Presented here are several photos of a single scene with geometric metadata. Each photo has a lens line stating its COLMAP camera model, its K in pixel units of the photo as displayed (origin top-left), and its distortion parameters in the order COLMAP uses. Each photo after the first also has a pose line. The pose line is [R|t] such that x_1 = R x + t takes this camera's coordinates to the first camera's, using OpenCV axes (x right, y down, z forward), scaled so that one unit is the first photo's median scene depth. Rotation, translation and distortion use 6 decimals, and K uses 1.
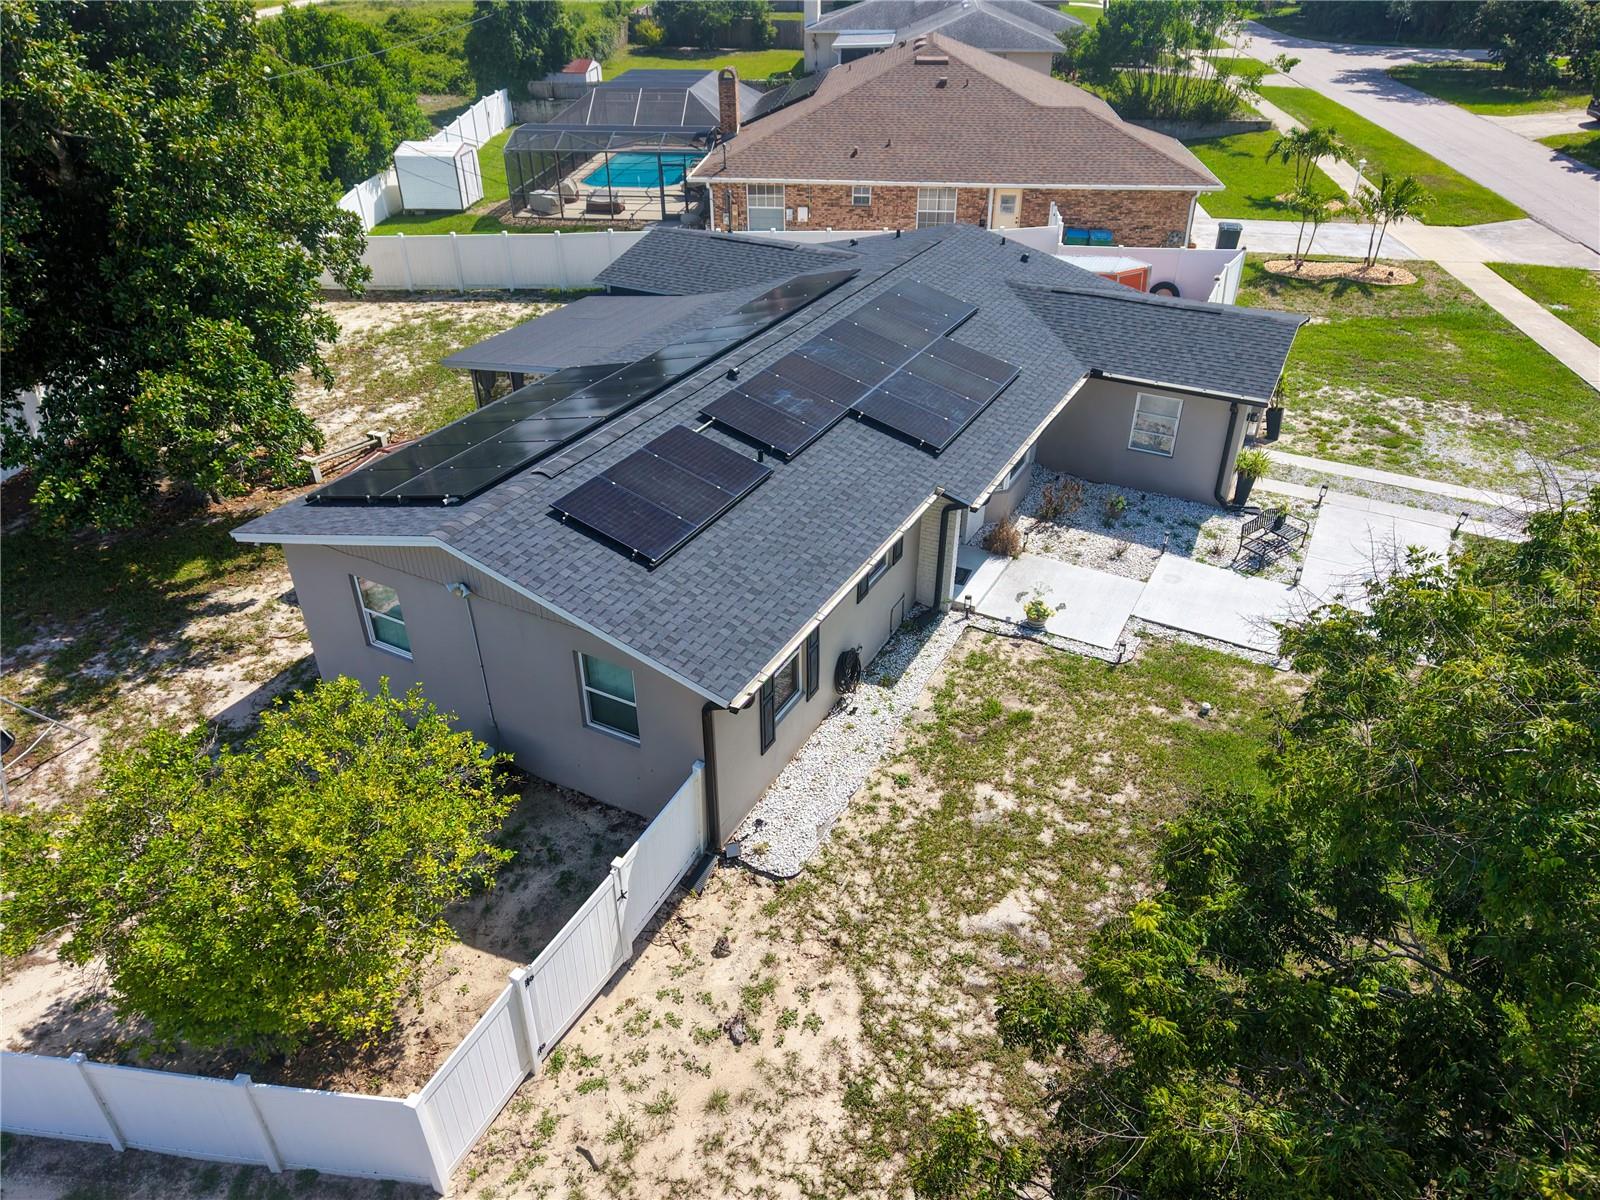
lens RADIAL K [[1068.6, 0, 796.6], [0, 1068.6, 599.3], [0, 0, 1]] dist [0.031300, -0.031817]
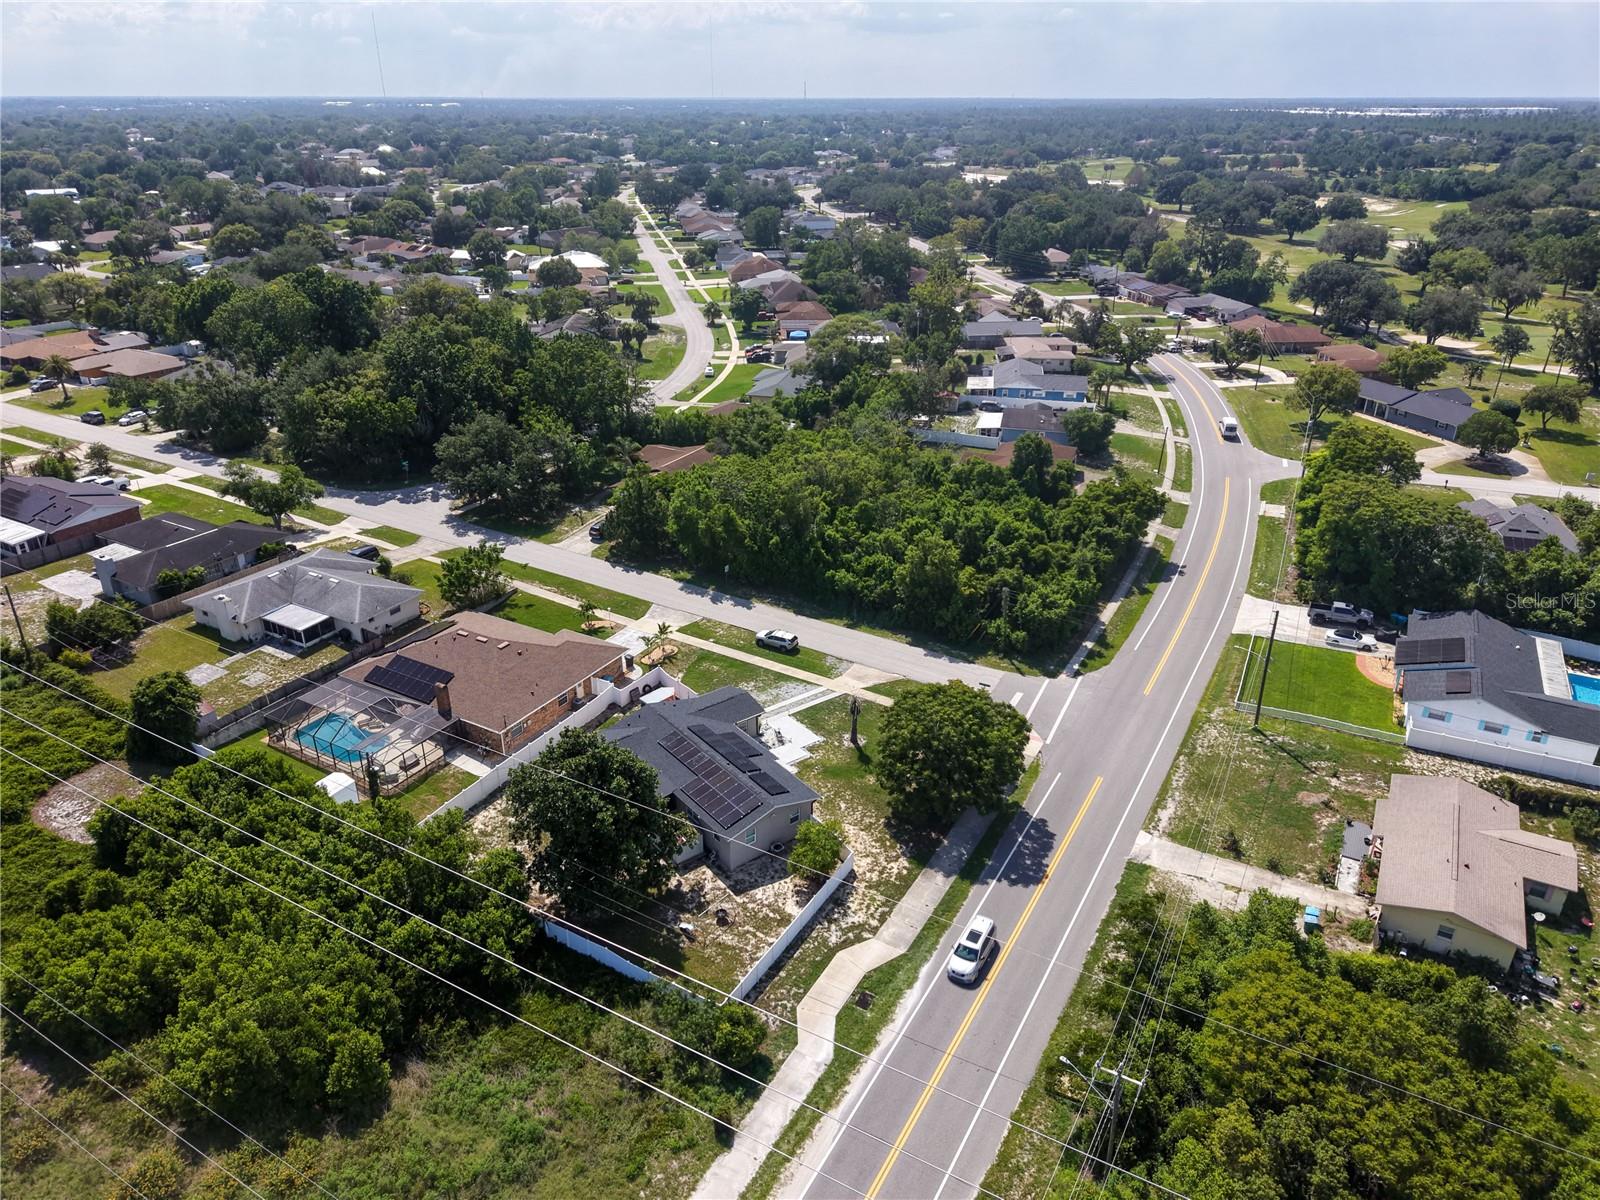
lens RADIAL K [[1053.0, 0, 795.0], [0, 1053.0, 594.4], [0, 0, 1]] dist [0.023680, -0.025056]
pose [[0.408755, -0.382030, 0.828838, -3.616625], [0.489569, 0.858233, 0.154140, -1.477671], [-0.770222, 0.342767, 0.537837, -2.009776]]
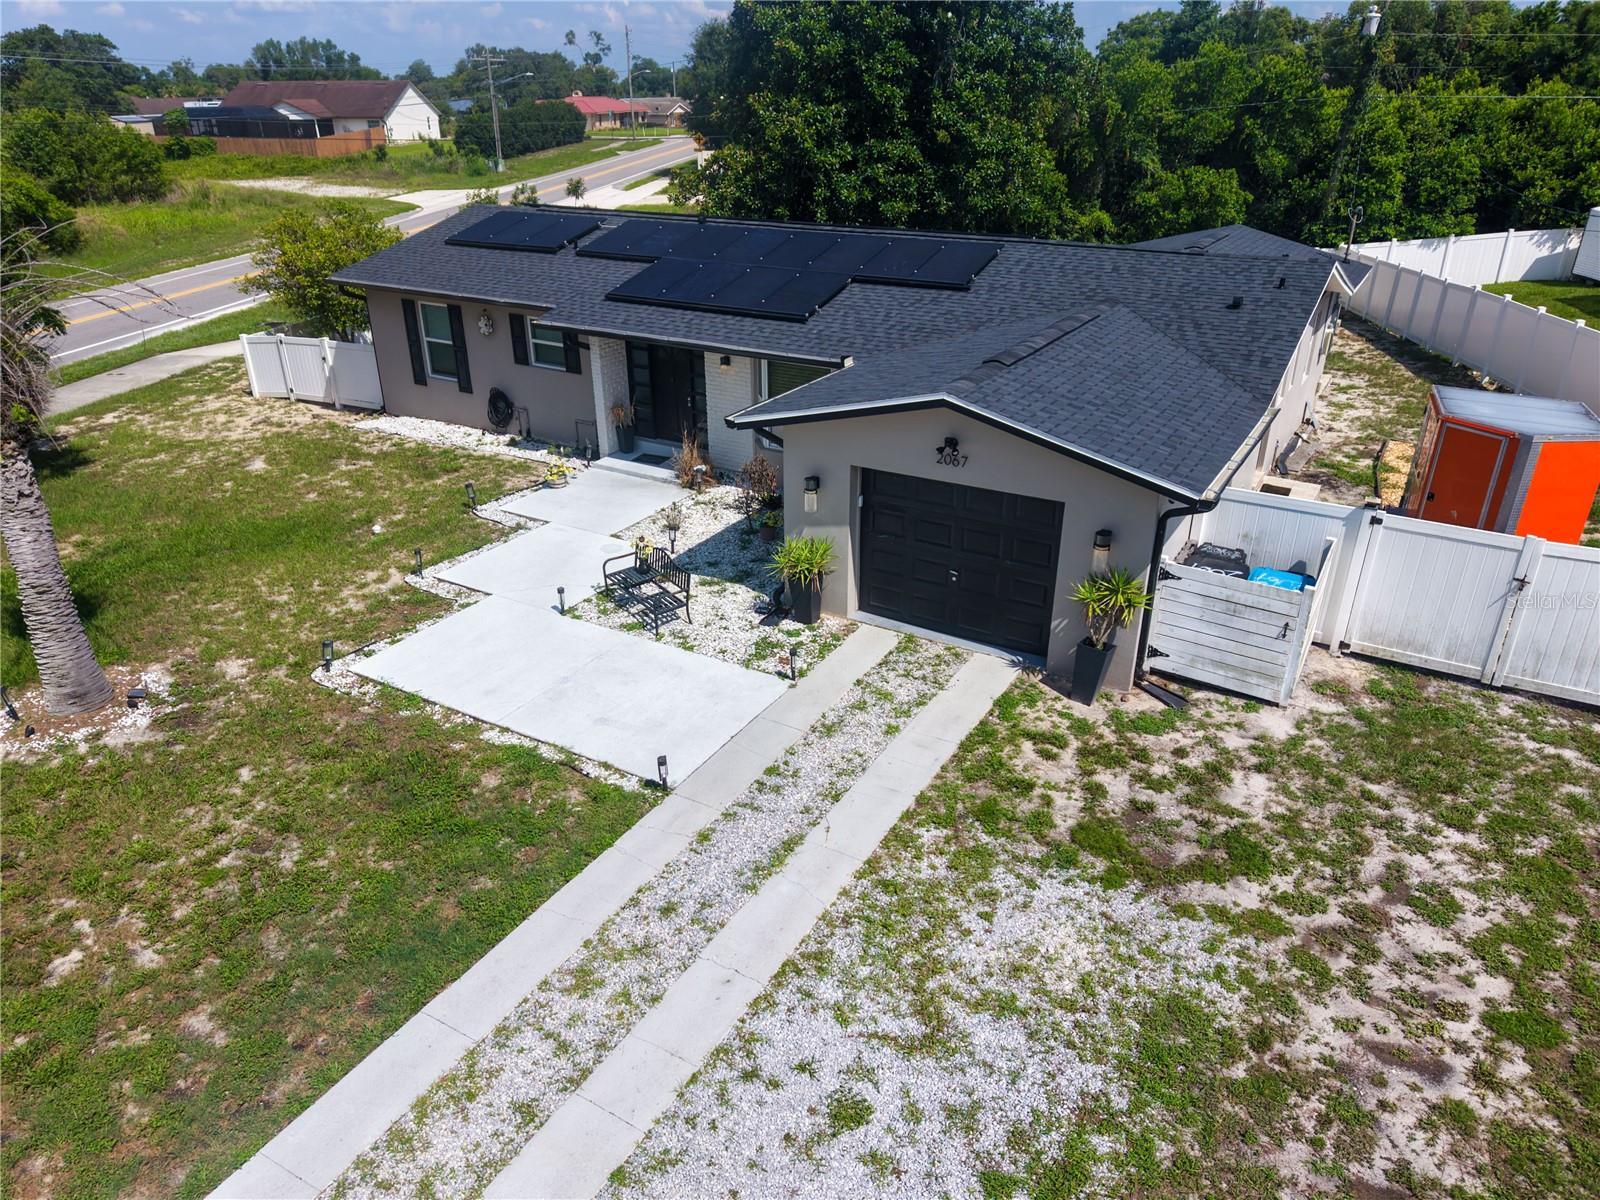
lens RADIAL K [[1068.6, 0, 796.6], [0, 1068.6, 599.3], [0, 0, 1]] dist [0.031300, -0.031817]
pose [[-0.042934, 0.436364, -0.898745, 1.271259], [-0.532895, 0.750922, 0.390049, -0.446857], [0.845091, 0.495684, 0.200296, 1.129400]]
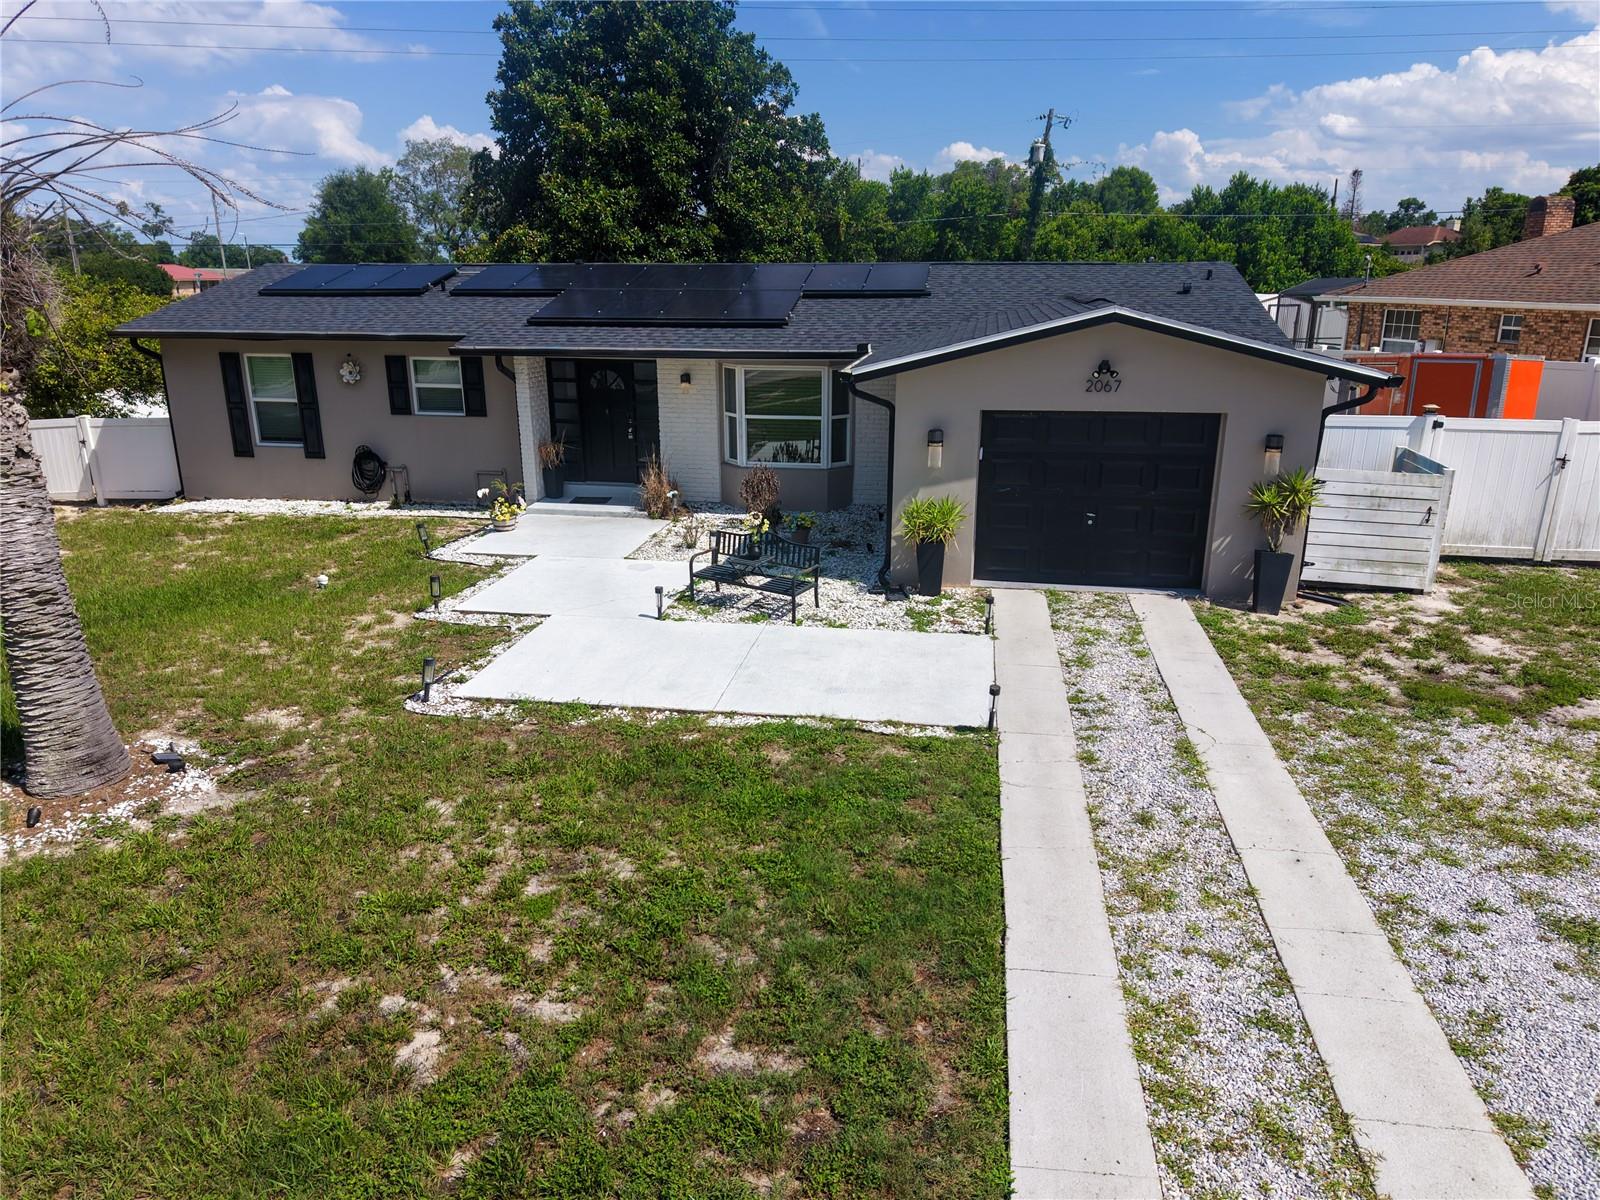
lens RADIAL K [[1072.4, 0, 796.9], [0, 1072.4, 599.1], [0, 0, 1]] dist [0.015244, -0.011496]
pose [[0.324224, 0.278190, -0.904151, 1.187532], [-0.509084, 0.856888, 0.081093, -0.128404], [0.797316, 0.433997, 0.419446, 0.921675]]
